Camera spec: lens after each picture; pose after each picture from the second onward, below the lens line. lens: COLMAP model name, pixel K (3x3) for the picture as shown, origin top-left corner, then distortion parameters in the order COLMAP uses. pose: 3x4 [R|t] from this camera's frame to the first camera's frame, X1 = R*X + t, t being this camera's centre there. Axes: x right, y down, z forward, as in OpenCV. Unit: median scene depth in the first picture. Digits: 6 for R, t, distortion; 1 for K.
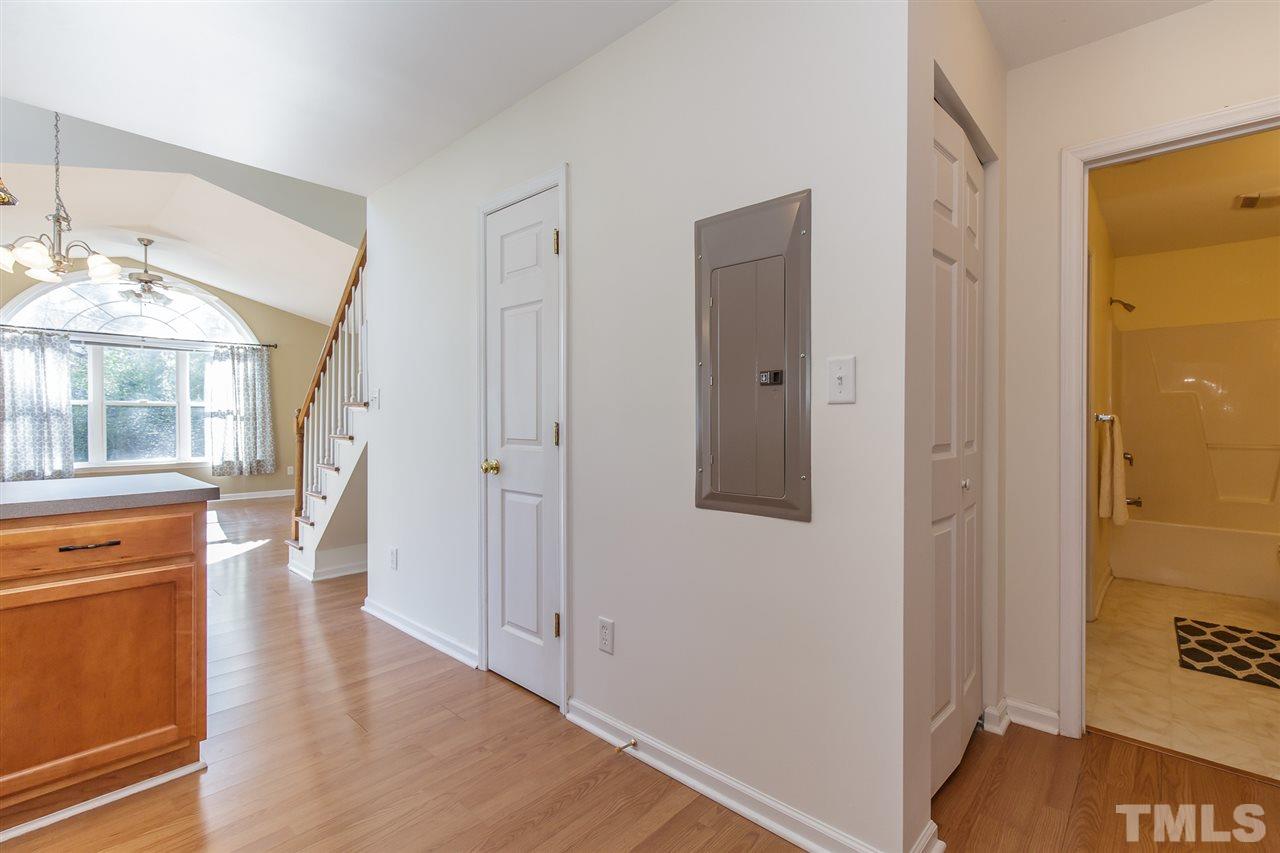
lens RADIAL K [[574.3, 0, 654.2], [0, 574.3, 419.6], [0, 0, 1]] dist [0.000409, 0.000479]
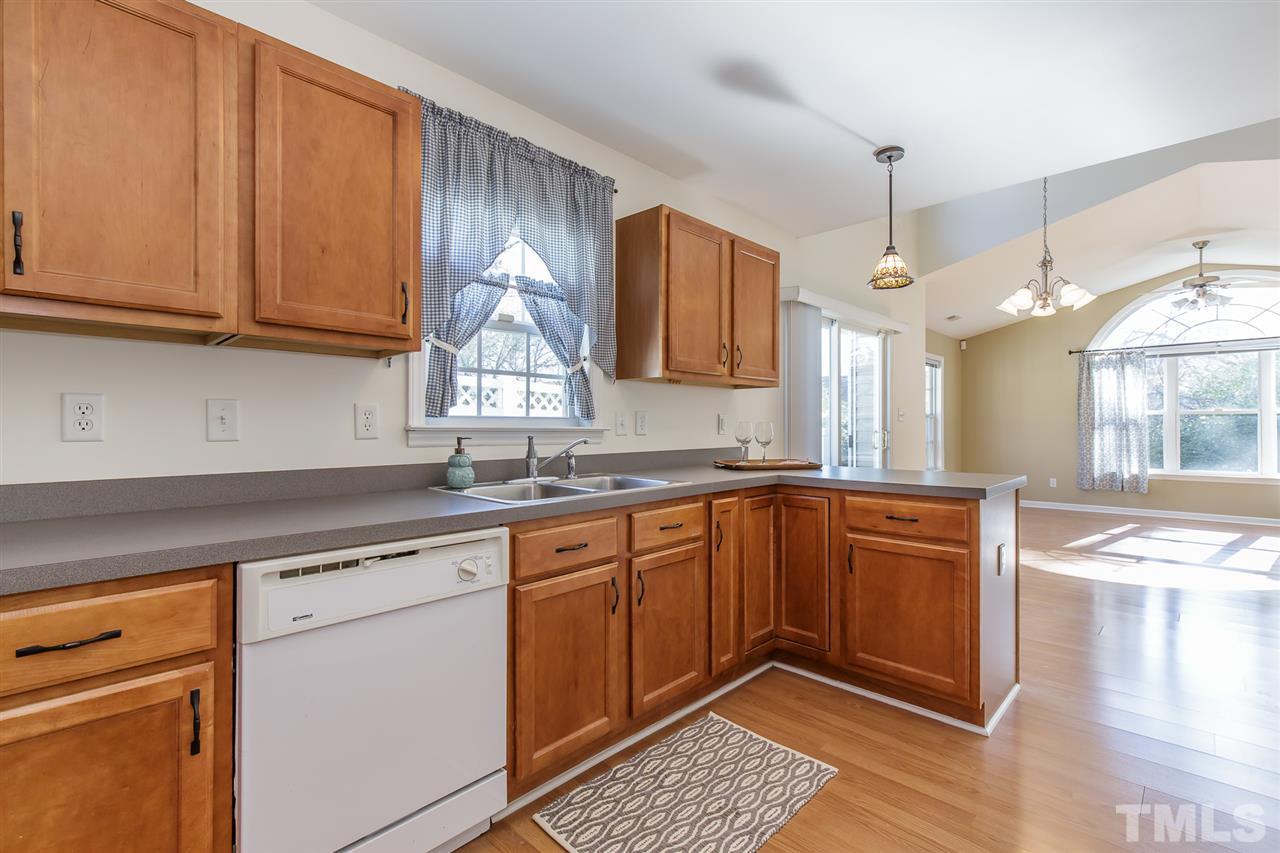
lens RADIAL K [[572.2, 0, 648.2], [0, 572.2, 426.8], [0, 0, 1]] dist [-0.000455, -0.000308]
pose [[-0.044460, 0.000234, -0.999011, 0.106865], [-0.003854, 0.999992, 0.000405, -0.000272], [0.999004, 0.003869, -0.044459, 0.110028]]
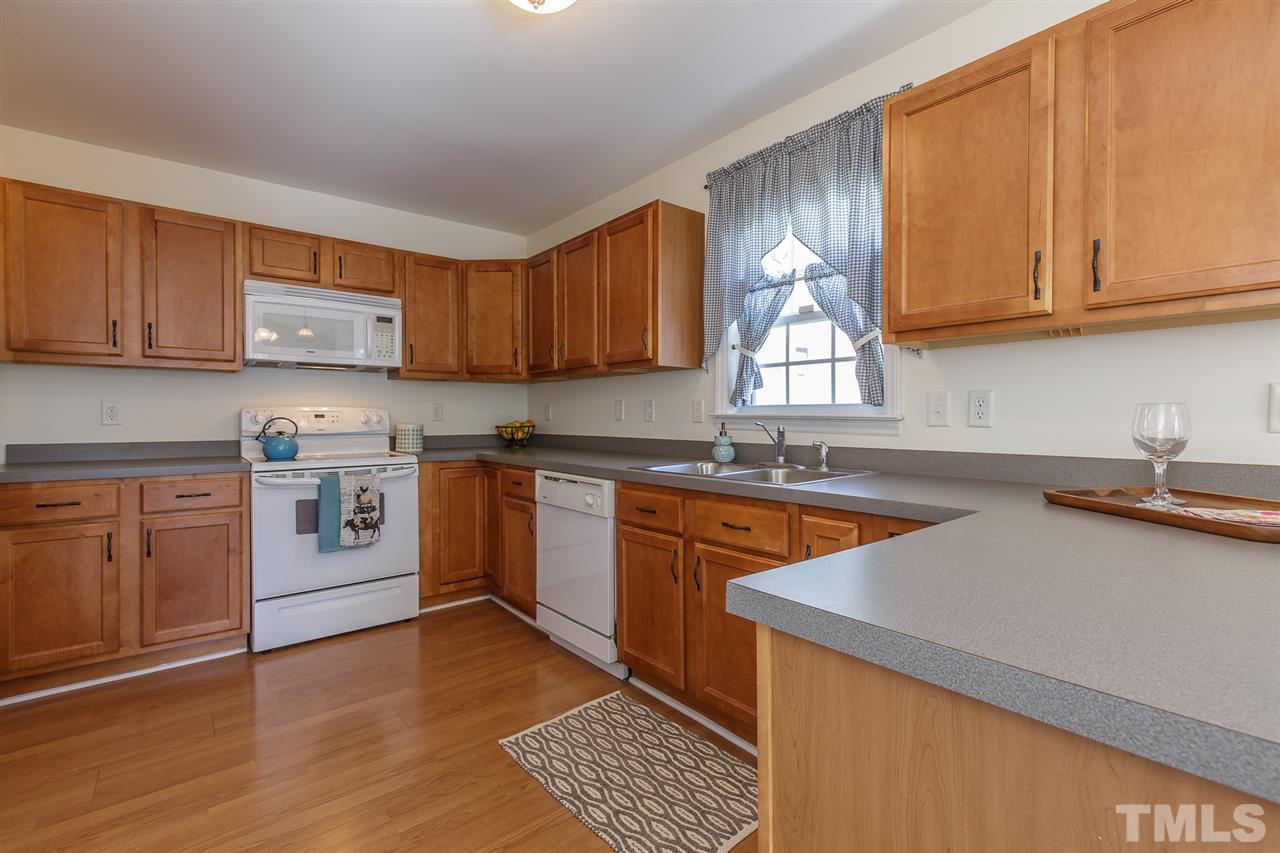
lens RADIAL K [[587.0, 0, 657.0], [0, 587.0, 425.1], [0, 0, 1]] dist [-0.001363, -0.000481]
pose [[-0.988564, -0.004040, 0.150745, -0.193202], [-0.000943, 0.999787, 0.020612, -0.000688], [-0.150796, 0.020234, -0.988358, 0.381661]]
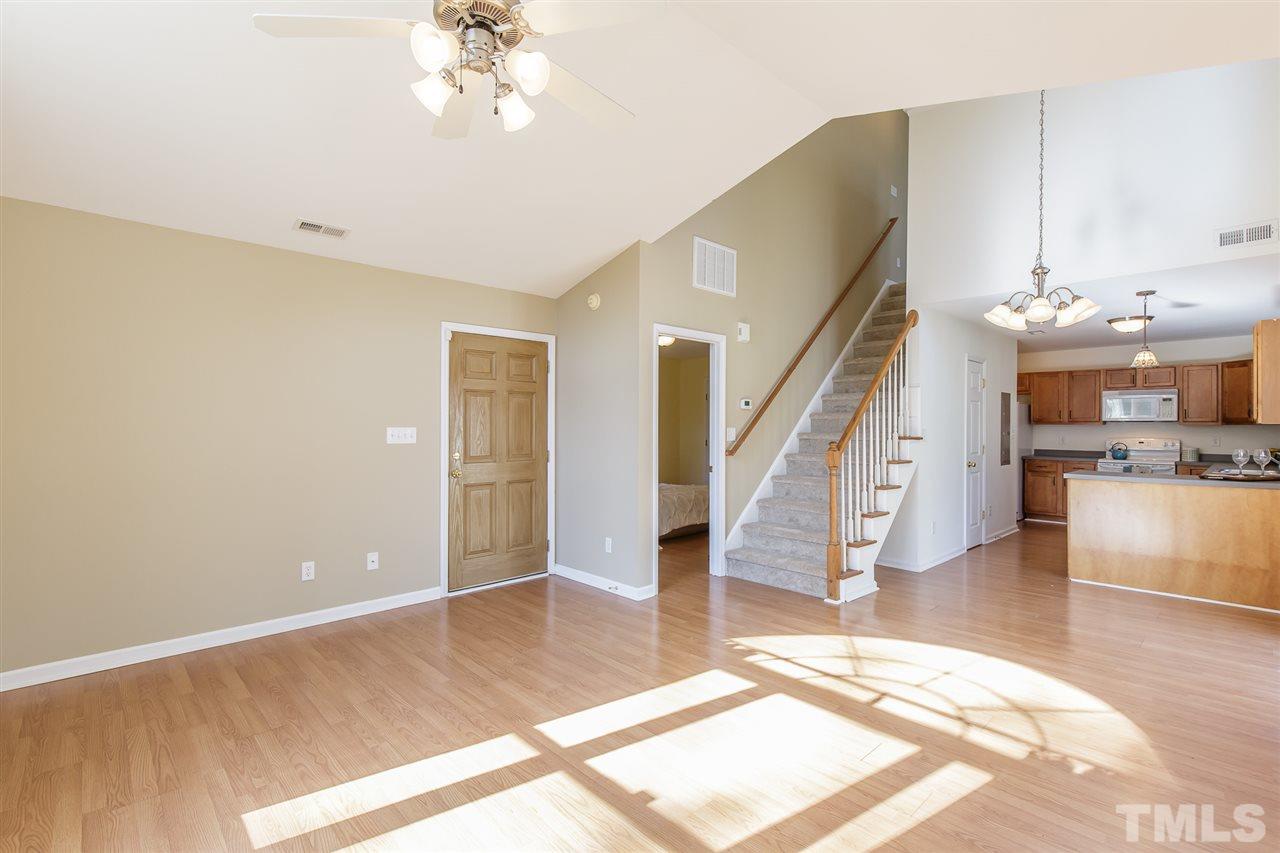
lens RADIAL K [[587.0, 0, 657.0], [0, 587.0, 425.1], [0, 0, 1]] dist [-0.001363, -0.000481]
pose [[0.067177, -0.000838, 0.997741, -1.105288], [-0.002059, 0.999997, 0.000979, -0.032541], [-0.997739, -0.002120, 0.067175, 0.830257]]
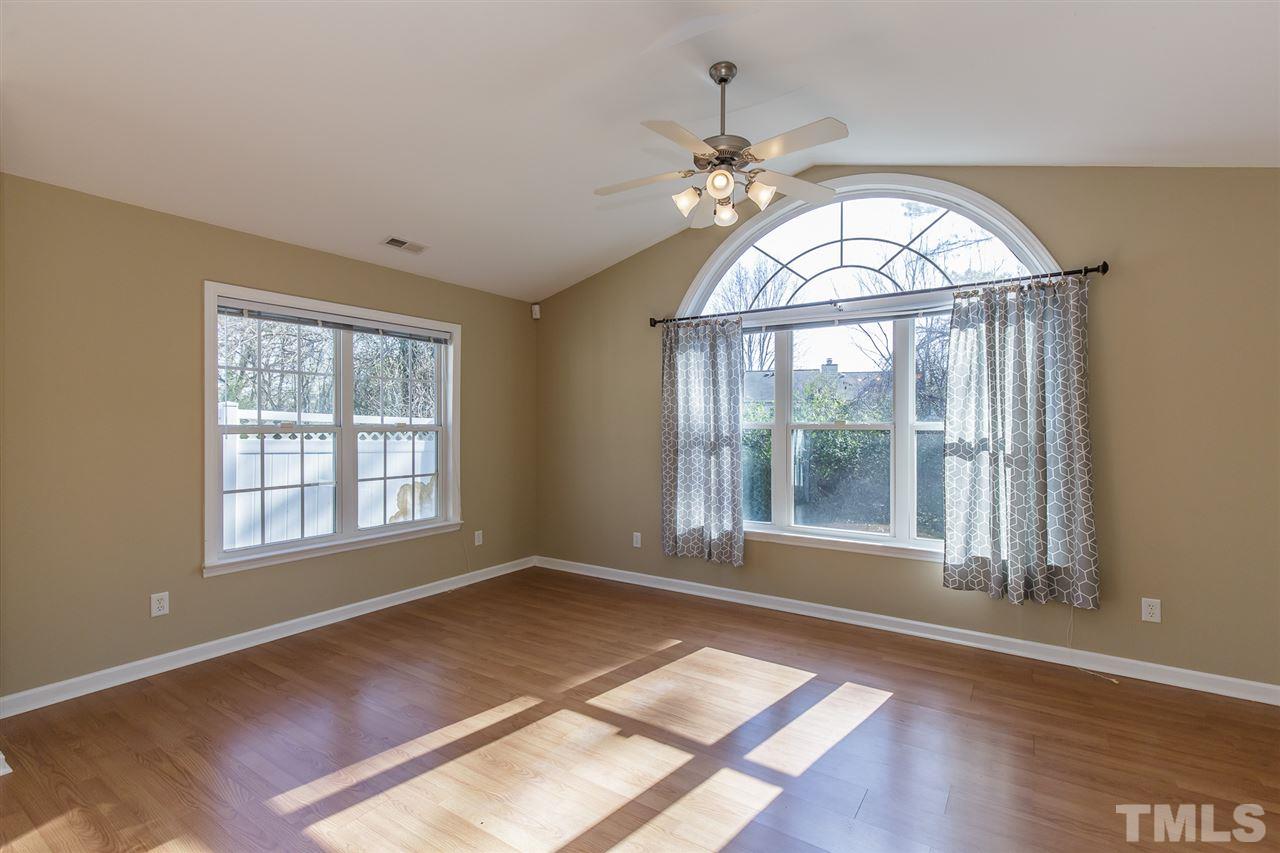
lens RADIAL K [[572.2, 0, 648.2], [0, 572.2, 426.8], [0, 0, 1]] dist [-0.000455, -0.000308]
pose [[0.138603, 0.001566, -0.990347, -0.415305], [-0.007434, 0.999972, 0.000541, -0.029075], [0.990320, 0.007287, 0.138611, 0.820404]]
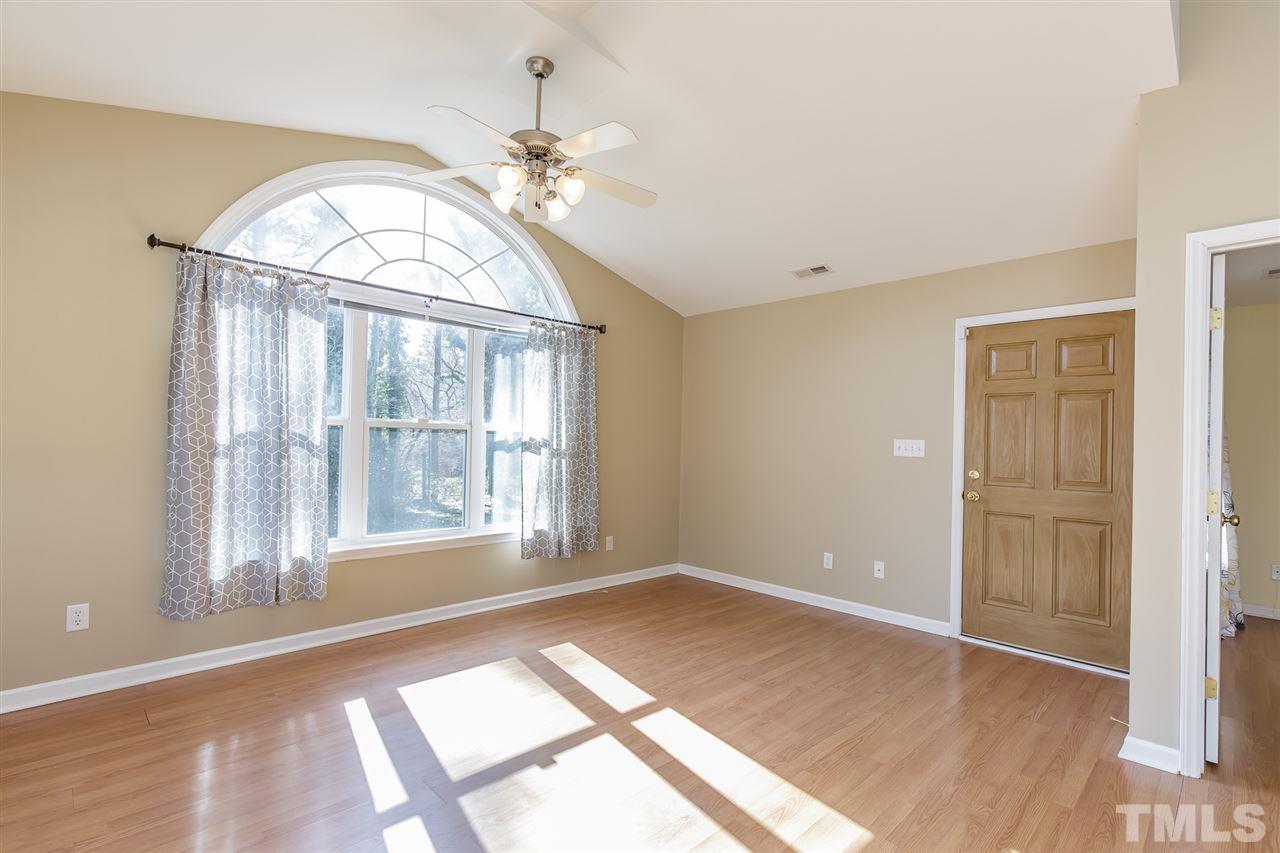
lens RADIAL K [[589.7, 0, 660.6], [0, 589.7, 433.0], [0, 0, 1]] dist [0.001448, 0.000168]
pose [[0.998279, 0.025040, -0.053023, -0.706147], [-0.026033, 0.999497, -0.018122, -0.017623], [0.052542, 0.019471, 0.998429, 0.513026]]
